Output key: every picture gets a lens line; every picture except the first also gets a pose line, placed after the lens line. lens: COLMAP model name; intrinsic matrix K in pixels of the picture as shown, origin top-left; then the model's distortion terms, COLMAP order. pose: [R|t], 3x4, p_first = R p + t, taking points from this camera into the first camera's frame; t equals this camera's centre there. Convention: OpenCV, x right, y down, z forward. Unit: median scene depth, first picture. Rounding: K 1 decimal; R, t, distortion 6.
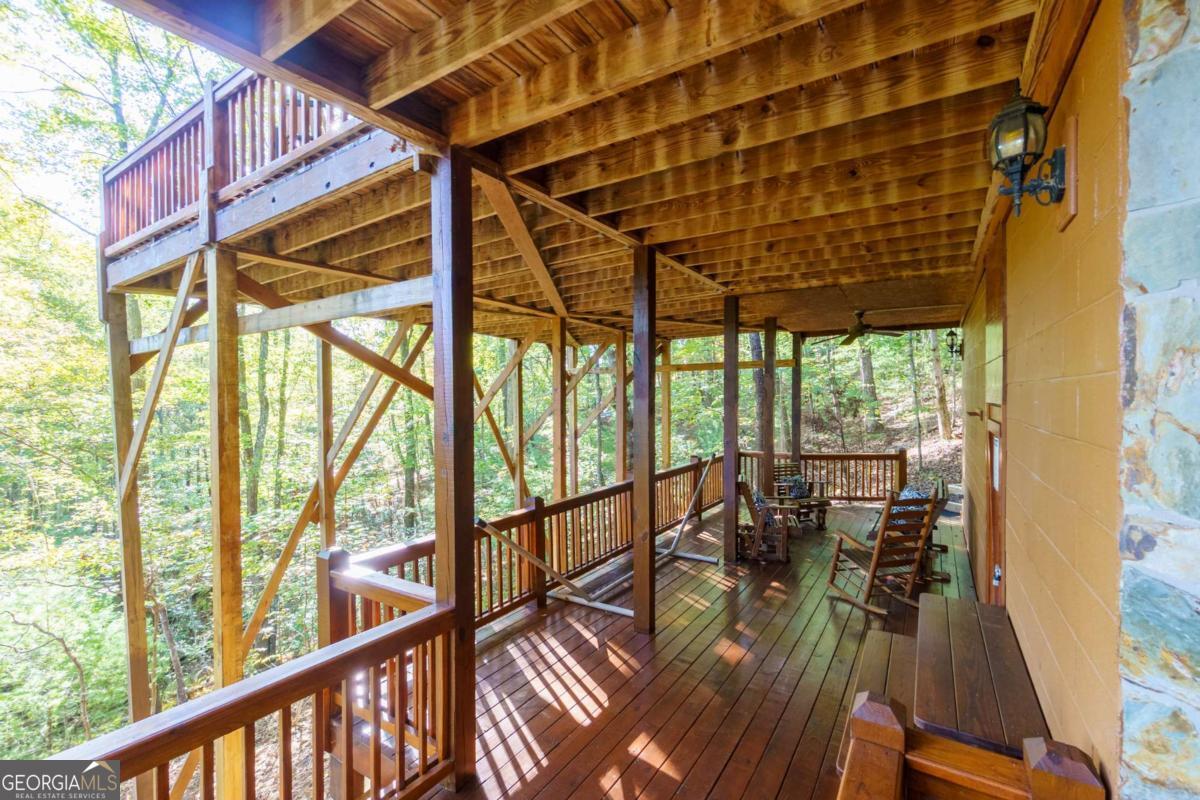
lens RADIAL K [[525.7, 0, 598.8], [0, 525.7, 402.2], [0, 0, 1]] dist [-0.004079, -0.000136]
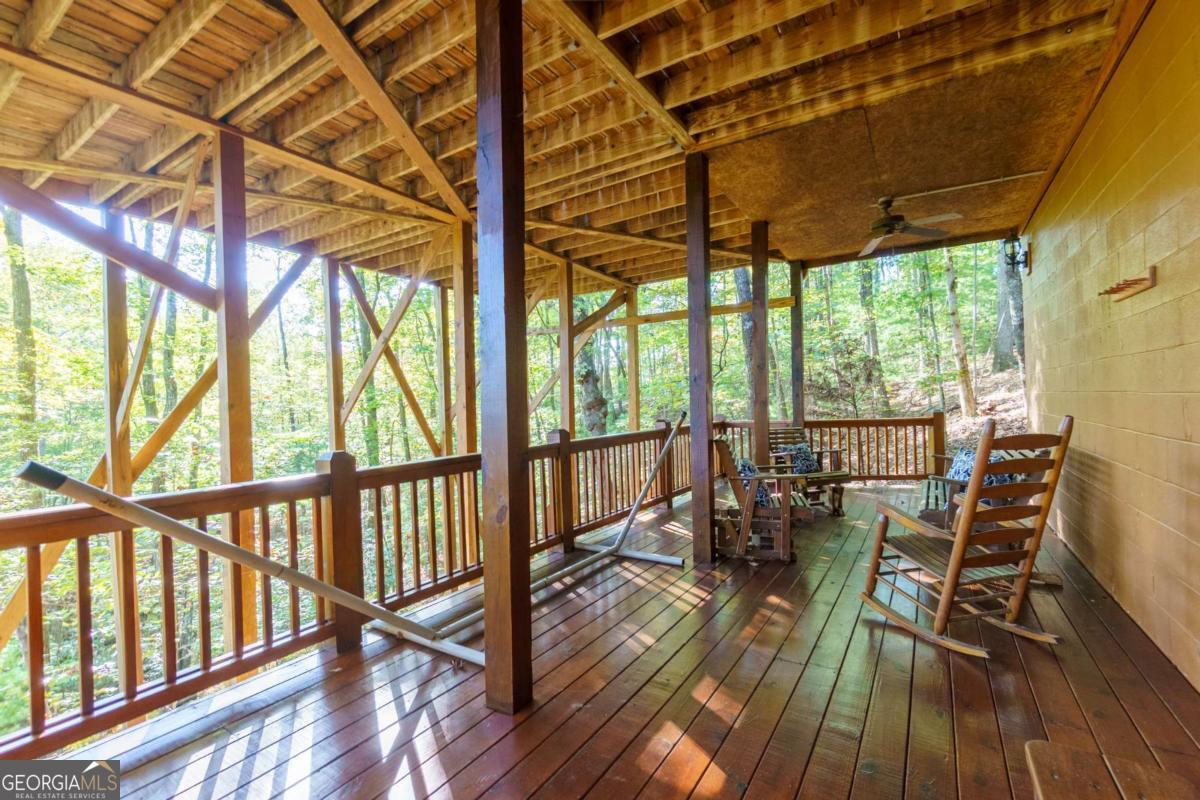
lens RADIAL K [[525.7, 0, 597.6], [0, 525.7, 400.9], [0, 0, 1]] dist [-0.004079, -0.000136]
pose [[0.999826, -0.018538, 0.002153, 0.121957], [0.018562, 0.999761, -0.011550, 0.108169], [-0.001938, 0.011588, 0.999931, 0.349274]]
